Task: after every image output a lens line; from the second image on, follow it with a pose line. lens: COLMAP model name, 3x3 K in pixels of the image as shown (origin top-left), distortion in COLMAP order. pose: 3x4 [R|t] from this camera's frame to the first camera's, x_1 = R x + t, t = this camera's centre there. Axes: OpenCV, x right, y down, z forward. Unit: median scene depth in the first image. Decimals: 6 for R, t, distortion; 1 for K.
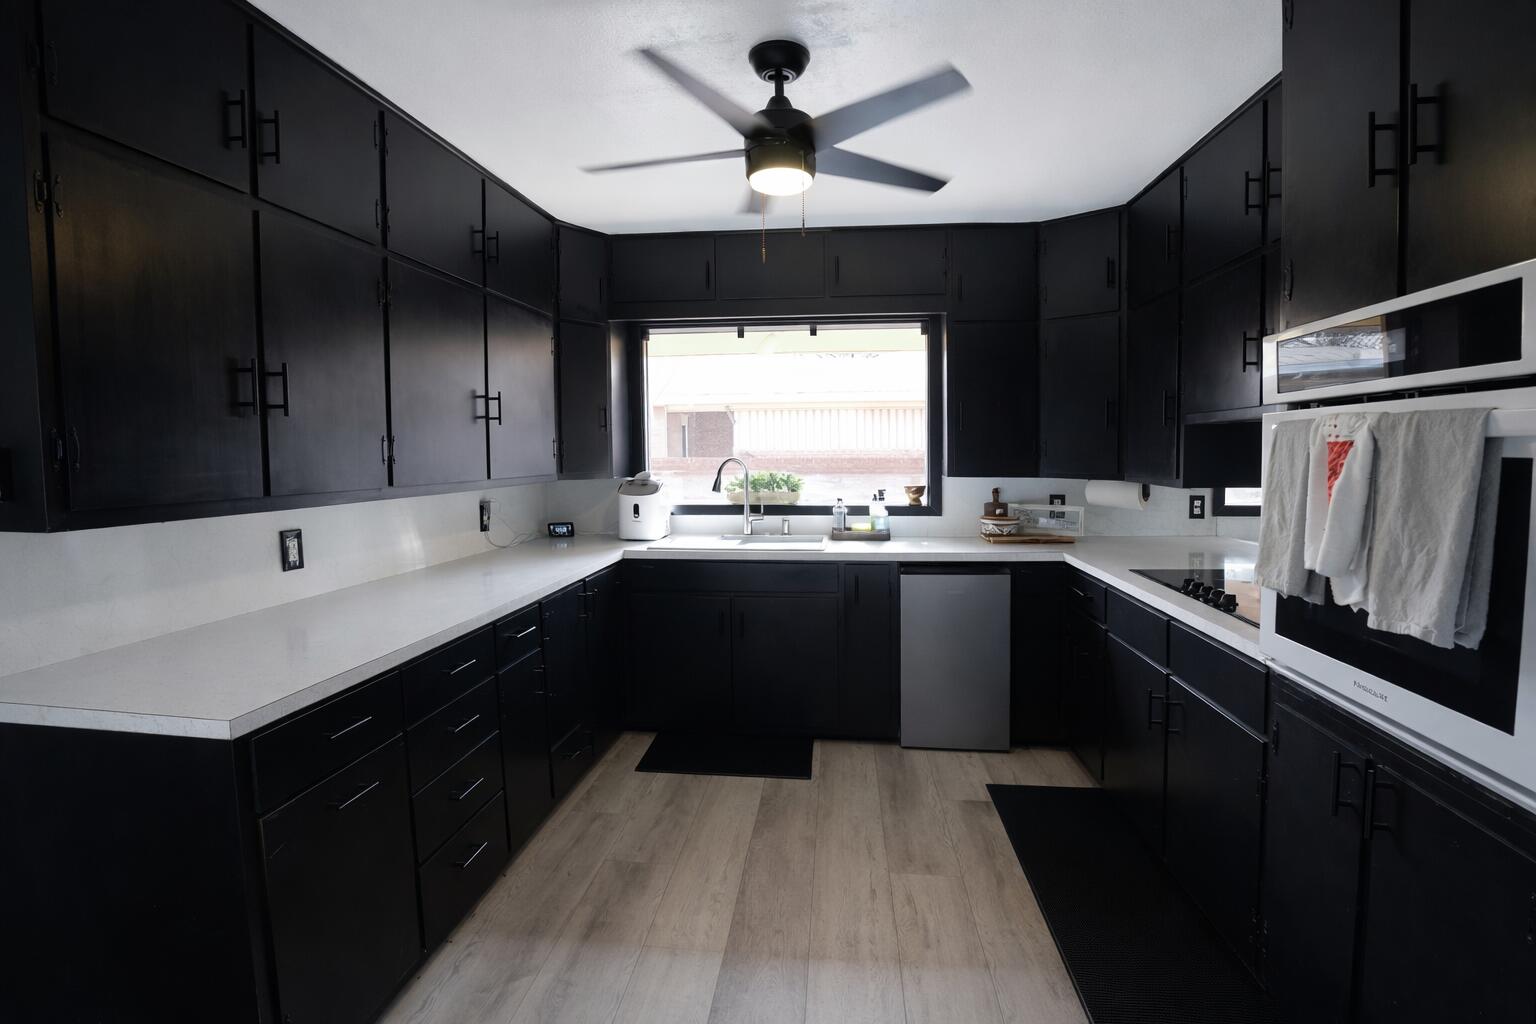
lens RADIAL K [[743.9, 0, 768.0], [0, 743.9, 512.0], [0, 0, 1]] dist [0.001758, 0.000273]
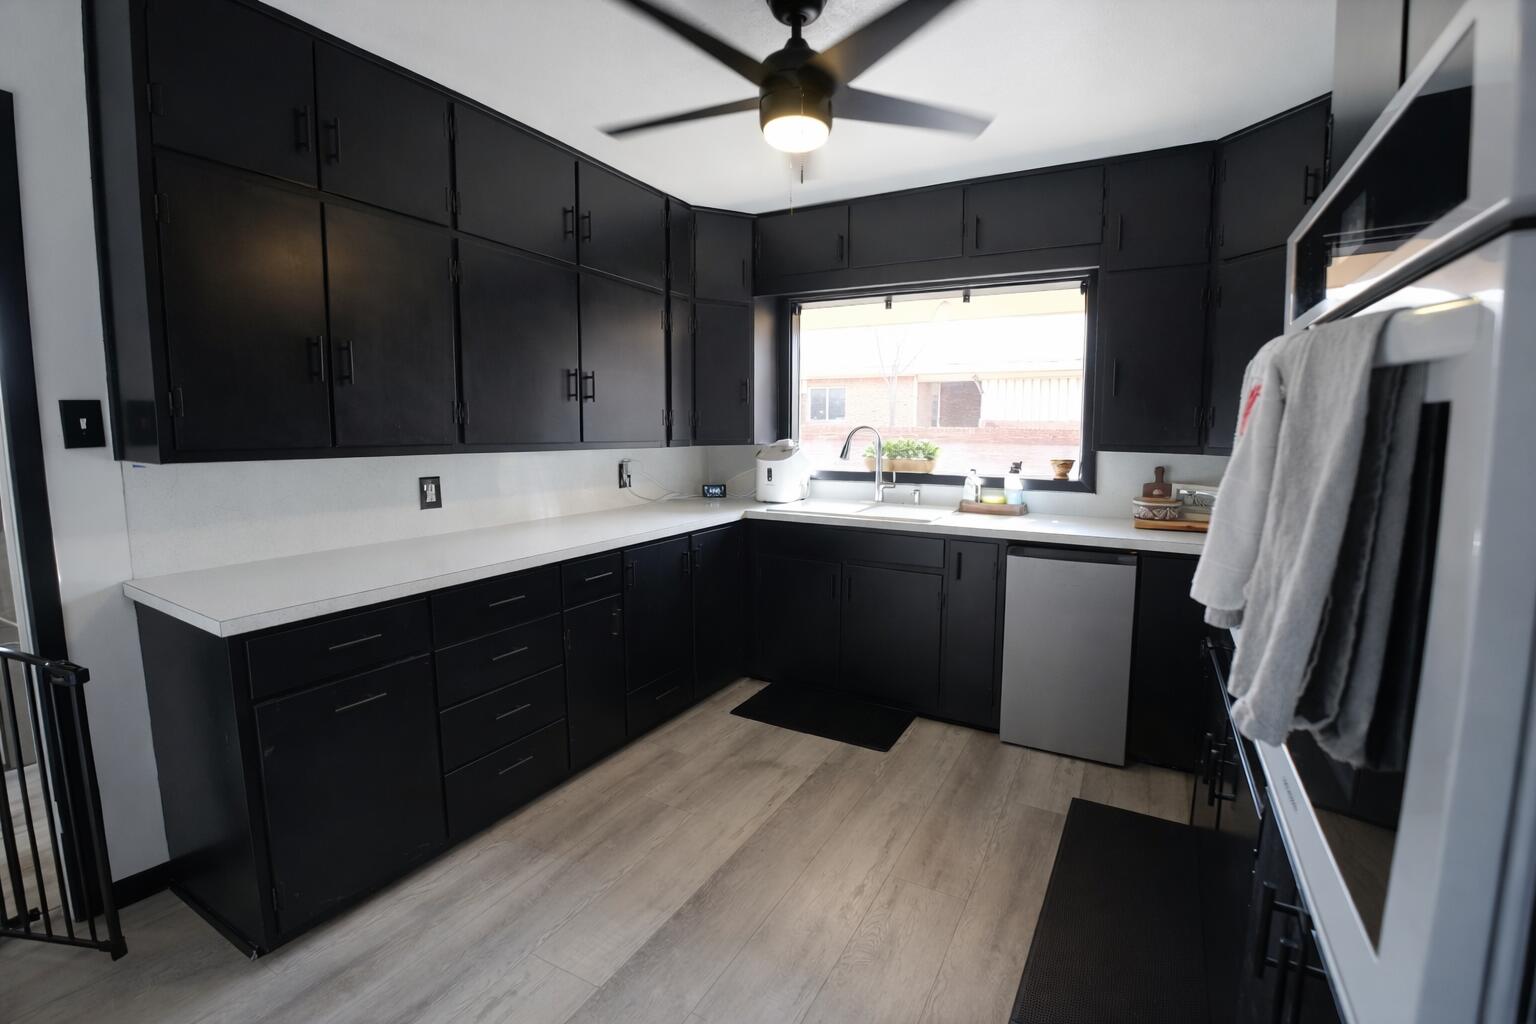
lens RADIAL K [[669.6, 0, 783.2], [0, 669.6, 501.4], [0, 0, 1]] dist [0.001262, -0.000053]
pose [[0.928713, 0.053855, -0.366869, 0.195411], [-0.041841, 0.998298, 0.040628, -0.002749], [0.368432, -0.022381, 0.929385, 0.108720]]
